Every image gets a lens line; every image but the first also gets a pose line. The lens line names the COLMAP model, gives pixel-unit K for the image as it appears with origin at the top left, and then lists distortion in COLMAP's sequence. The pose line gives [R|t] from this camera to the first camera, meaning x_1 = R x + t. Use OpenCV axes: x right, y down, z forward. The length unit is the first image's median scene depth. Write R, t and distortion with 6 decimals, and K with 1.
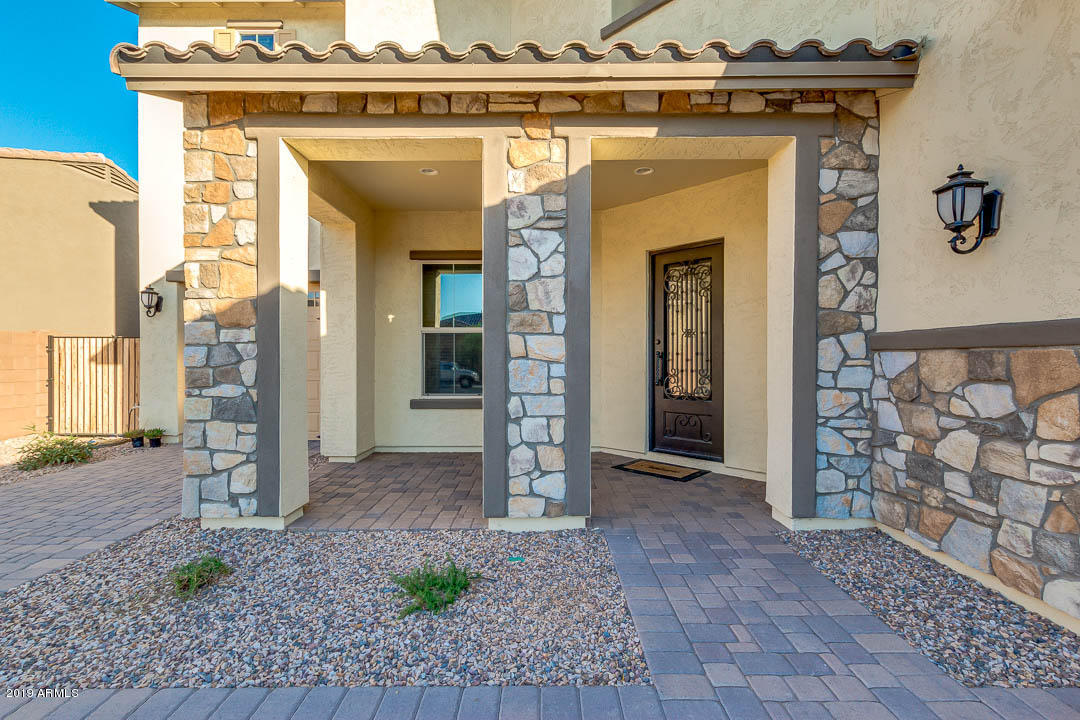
lens RADIAL K [[417.1, 0, 596.9], [0, 417.1, 360.6], [0, 0, 1]] dist [0.001551, 0.000063]
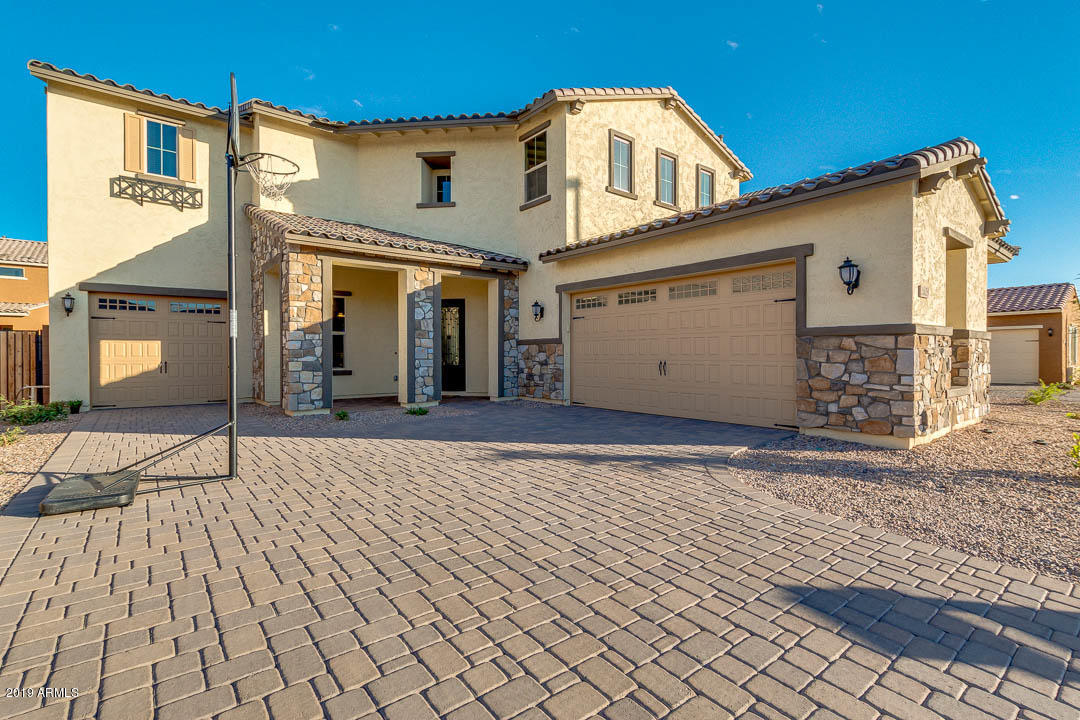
lens RADIAL K [[465.2, 0, 499.3], [0, 465.2, 355.9], [0, 0, 1]] dist [0.001582, 0.000112]
pose [[0.827340, -0.004542, 0.561683, -1.506796], [0.007541, 0.999967, -0.003021, 0.071024], [-0.561651, 0.006735, 0.827347, -1.938095]]
